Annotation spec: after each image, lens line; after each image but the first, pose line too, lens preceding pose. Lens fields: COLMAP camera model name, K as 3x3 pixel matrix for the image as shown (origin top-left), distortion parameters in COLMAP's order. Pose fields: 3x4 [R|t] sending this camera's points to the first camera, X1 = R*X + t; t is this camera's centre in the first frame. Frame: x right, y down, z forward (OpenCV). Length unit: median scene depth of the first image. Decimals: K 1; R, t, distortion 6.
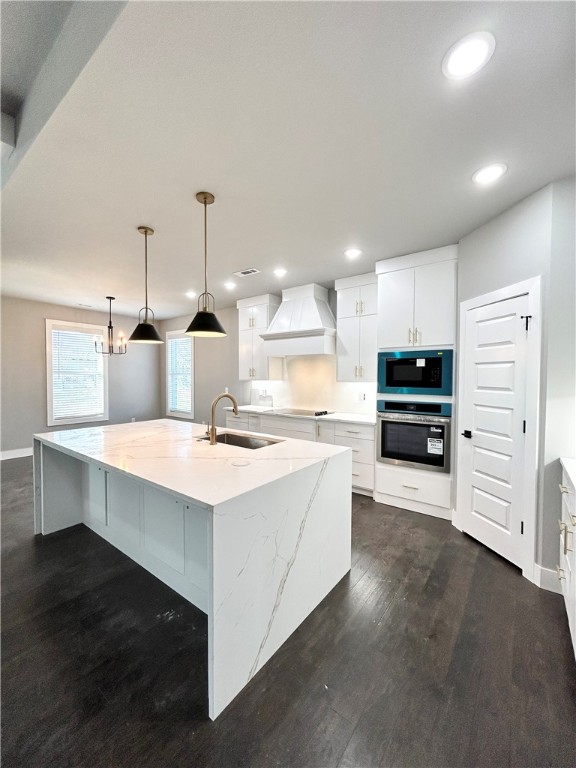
lens RADIAL K [[309.8, 0, 285.6], [0, 309.8, 381.0], [0, 0, 1]] dist [0.003962, 0.000727]
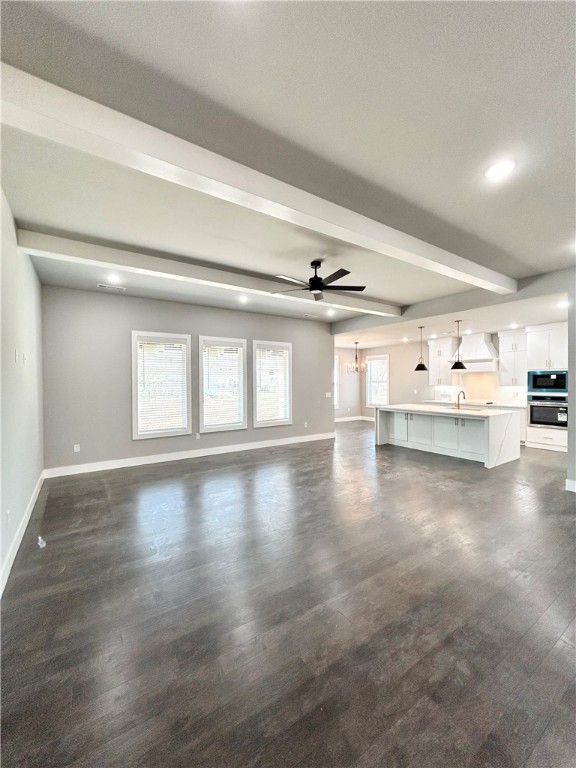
lens RADIAL K [[309.8, 0, 286.6], [0, 309.8, 382.5], [0, 0, 1]] dist [0.003962, 0.000727]
pose [[0.944425, -0.009436, -0.328591, -0.524462], [0.006394, 0.999926, -0.010336, -0.011017], [0.328665, 0.007661, 0.944416, -1.437020]]
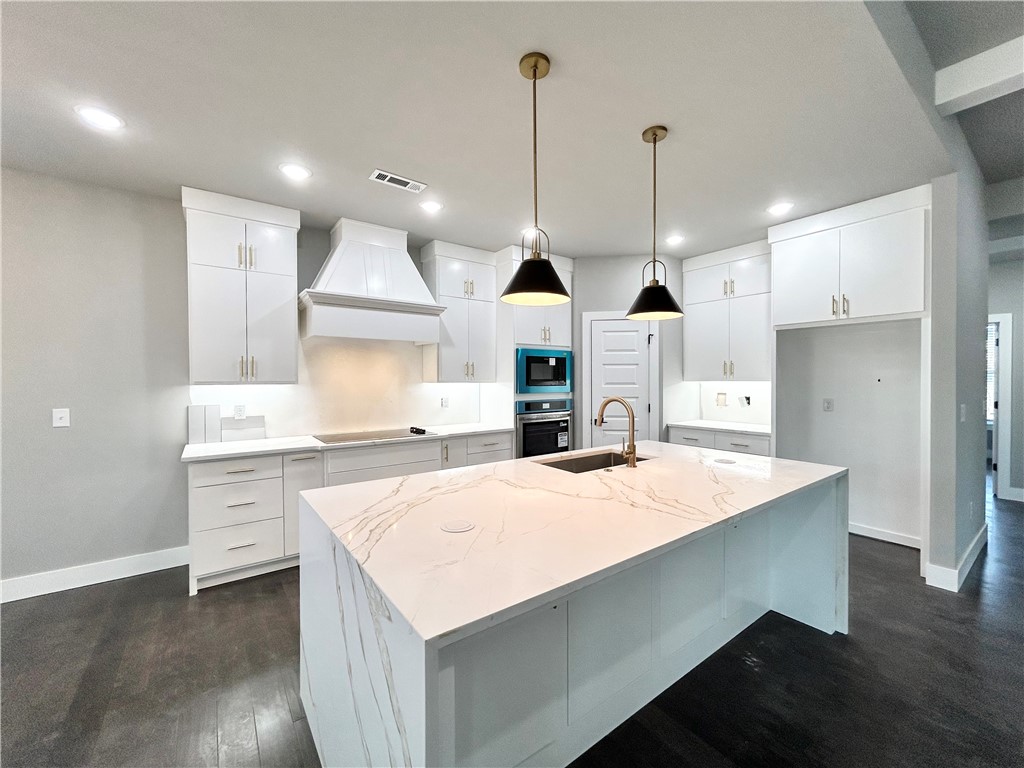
lens RADIAL K [[413.0, 0, 510.7], [0, 413.0, 384.0], [0, 0, 1]] dist [0.003962, 0.000727]
pose [[0.282016, -0.015981, 0.959276, -0.860412], [0.019987, 0.999742, 0.010779, -0.002019], [-0.959201, 0.016133, 0.282263, 0.696182]]
